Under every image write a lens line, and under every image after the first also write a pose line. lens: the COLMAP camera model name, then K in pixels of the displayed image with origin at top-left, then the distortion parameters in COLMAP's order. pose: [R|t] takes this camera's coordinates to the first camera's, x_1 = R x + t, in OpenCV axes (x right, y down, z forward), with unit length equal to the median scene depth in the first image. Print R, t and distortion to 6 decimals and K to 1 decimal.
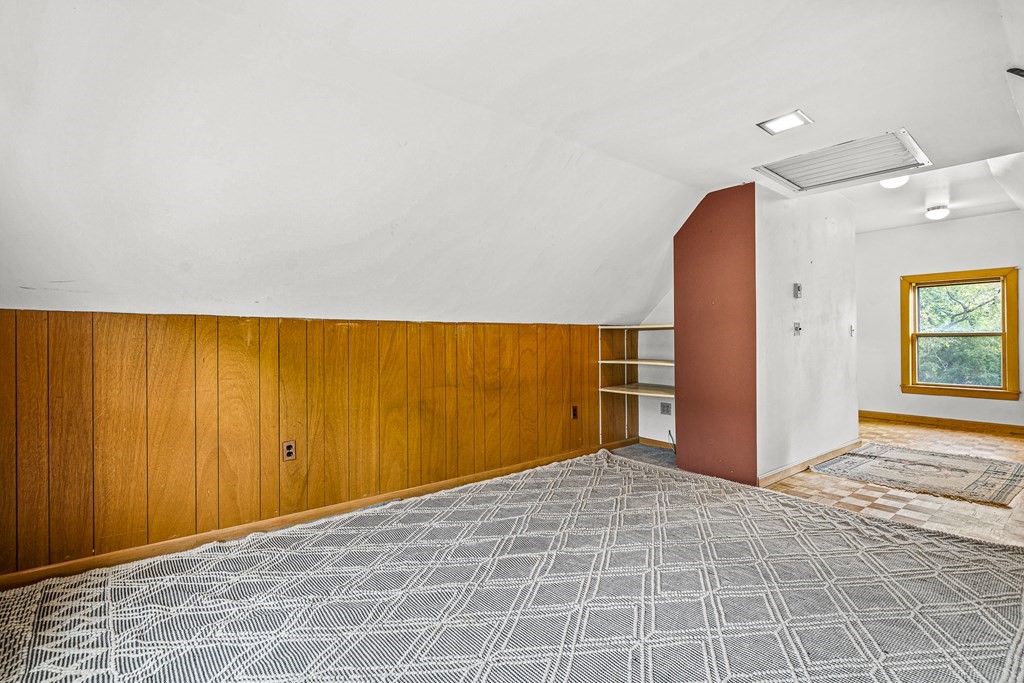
lens RADIAL K [[474.3, 0, 518.3], [0, 474.3, 340.0], [0, 0, 1]] dist [-0.000107, 0.000454]
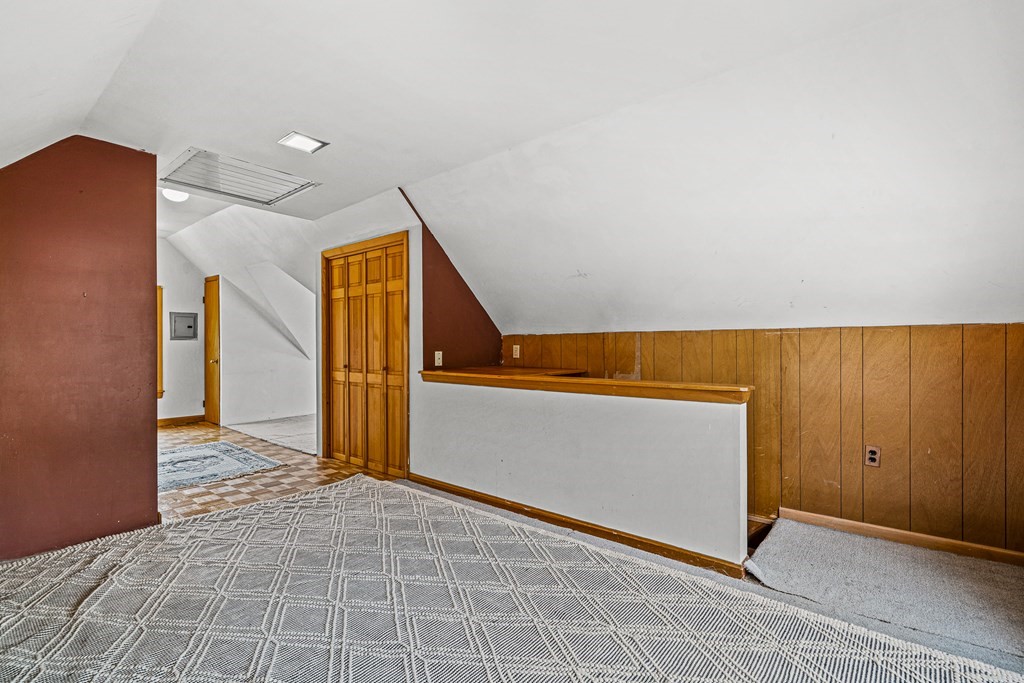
lens RADIAL K [[474.3, 0, 518.4], [0, 474.3, 343.1], [0, 0, 1]] dist [-0.000107, 0.000454]
pose [[-0.181597, 0.004274, 0.983364, -0.485523], [0.001818, 0.999990, -0.004011, -0.002744], [-0.983371, 0.001059, -0.181603, 0.603104]]
